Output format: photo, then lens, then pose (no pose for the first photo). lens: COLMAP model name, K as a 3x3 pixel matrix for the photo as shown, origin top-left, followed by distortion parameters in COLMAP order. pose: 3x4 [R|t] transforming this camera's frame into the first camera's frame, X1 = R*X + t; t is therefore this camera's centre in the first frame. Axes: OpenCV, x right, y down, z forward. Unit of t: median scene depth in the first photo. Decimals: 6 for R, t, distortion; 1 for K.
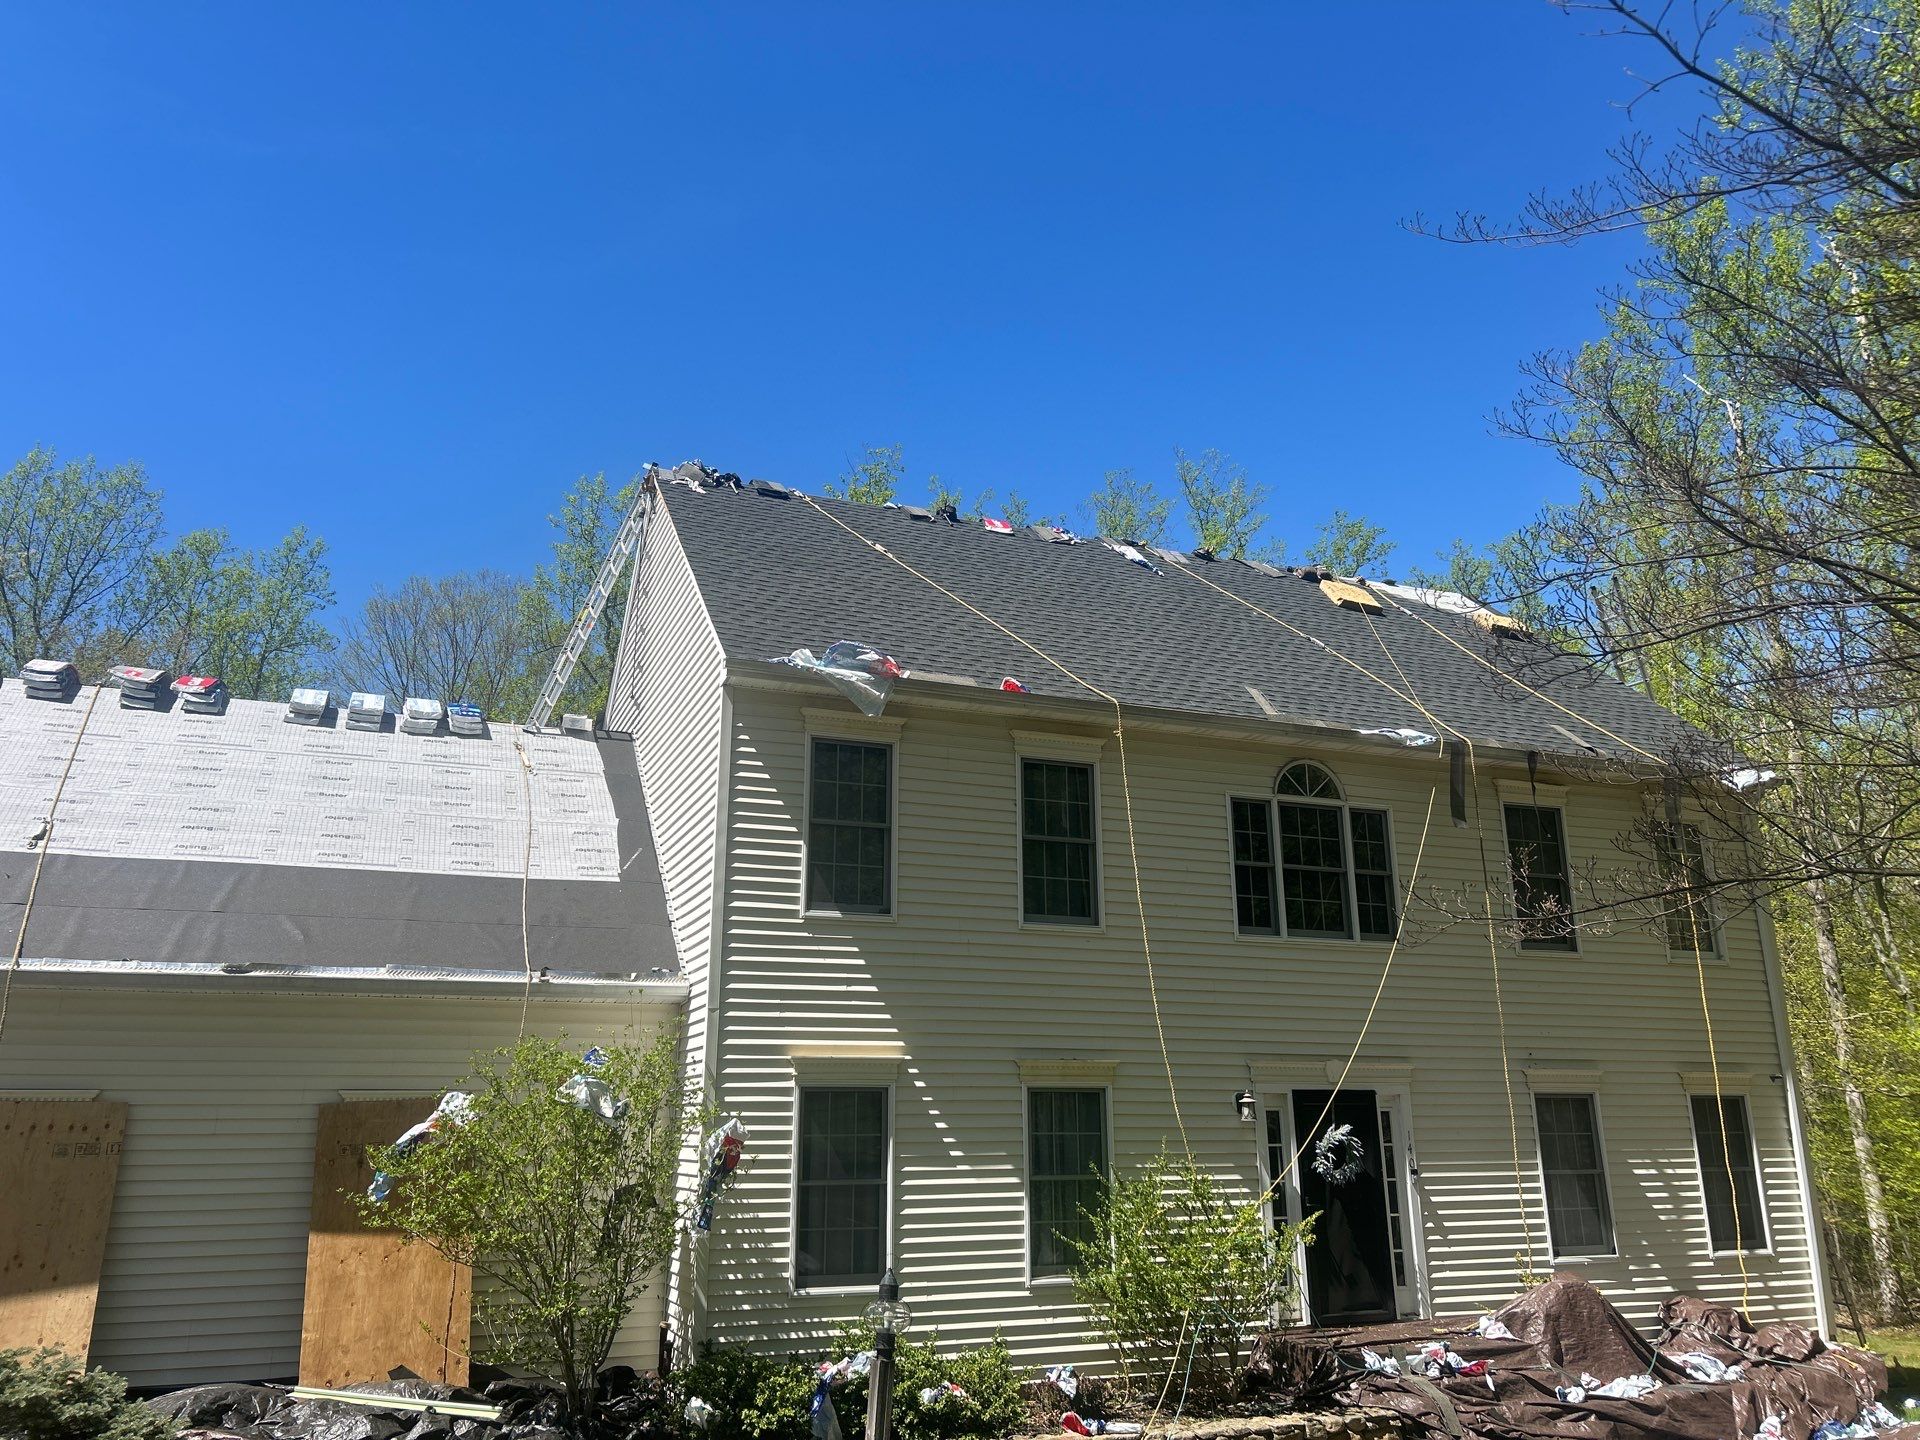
lens RADIAL K [[1451.7, 0, 944.0], [0, 1451.7, 699.6], [0, 0, 1]] dist [0.100259, -0.104751]
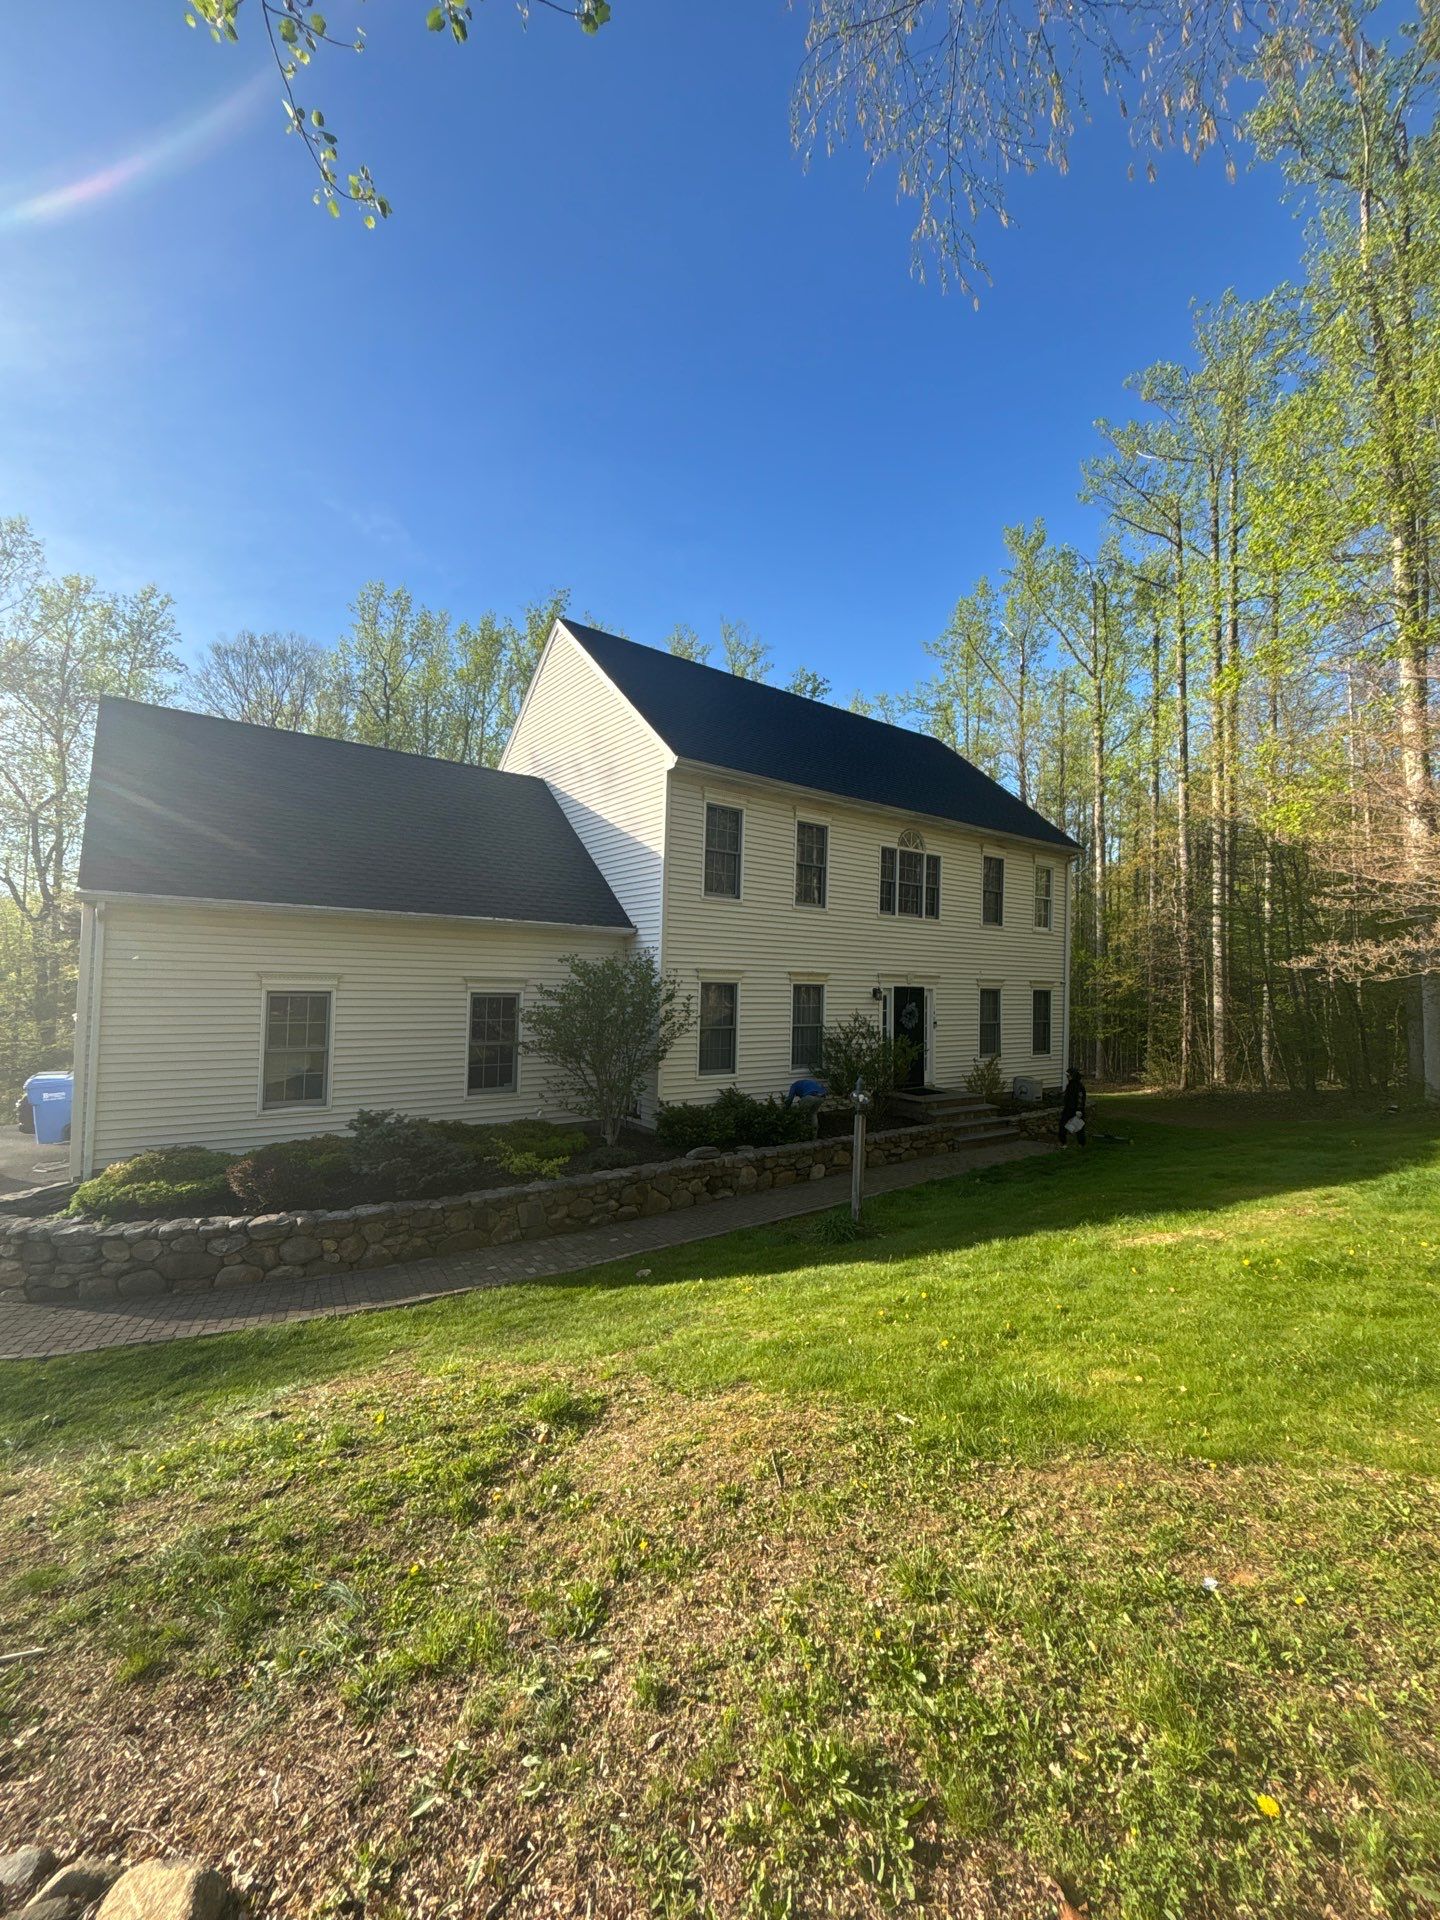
lens RADIAL K [[799.9, 0, 719.9], [0, 799.9, 950.7], [0, 0, 1]] dist [0.002862, -0.000239]
pose [[0.962662, 0.037191, 0.268138, -0.317148], [-0.103751, 0.965571, 0.238557, -0.035085], [-0.250034, -0.257469, 0.933377, -0.010765]]
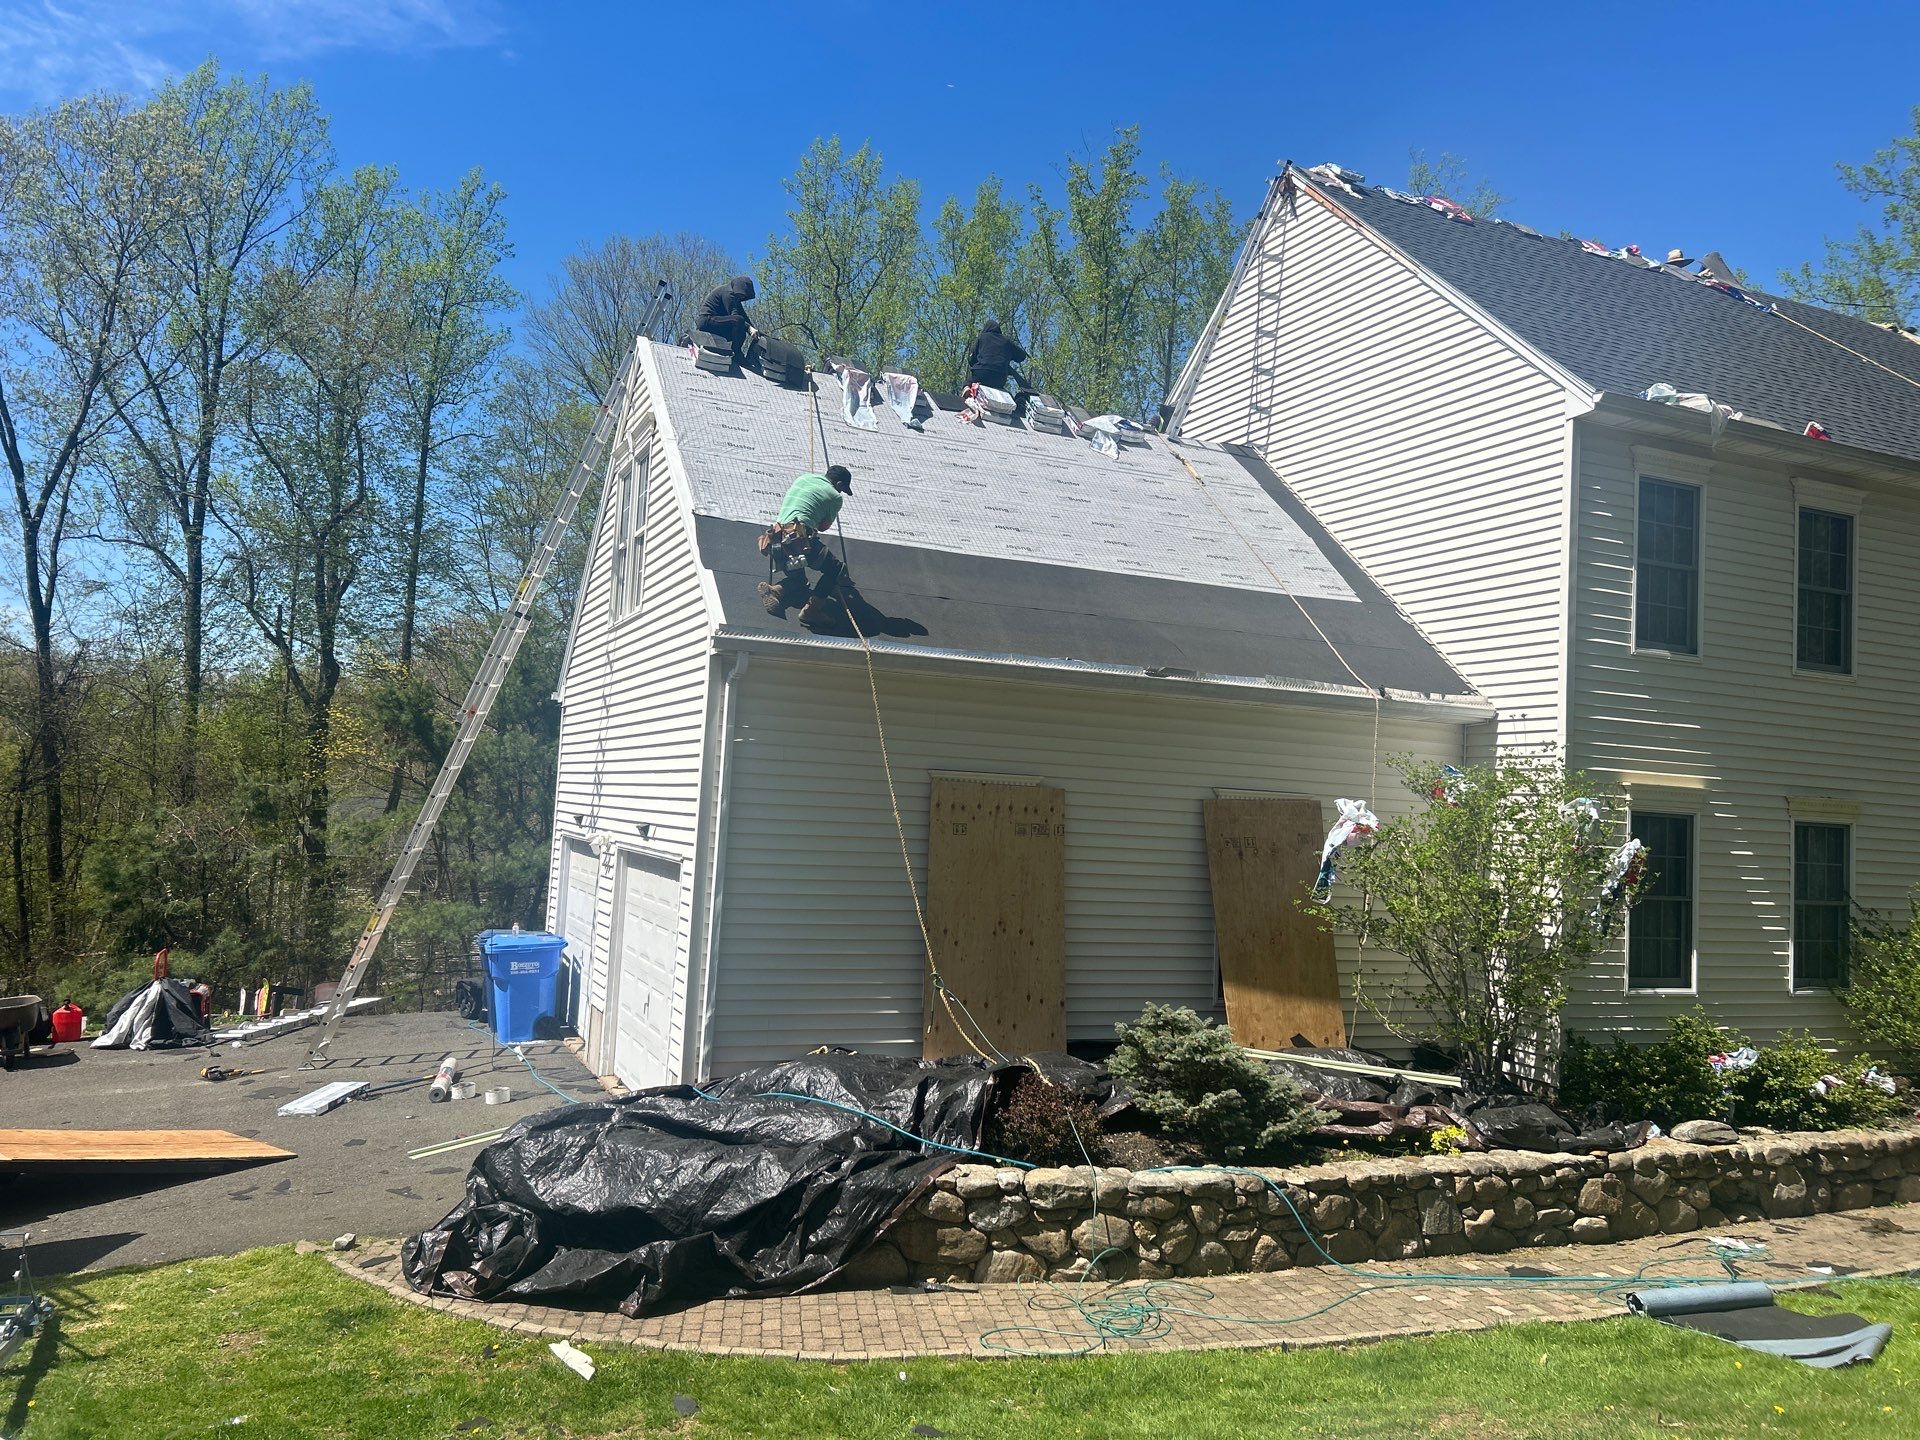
lens RADIAL K [[1461.4, 0, 960.2], [0, 1461.4, 710.1], [0, 0, 1]] dist [0.052873, -0.056028]
pose [[0.997634, 0.056076, 0.039780, -0.545454], [-0.063323, 0.974789, 0.213954, -0.004506], [-0.026780, -0.215967, 0.976033, -0.013138]]
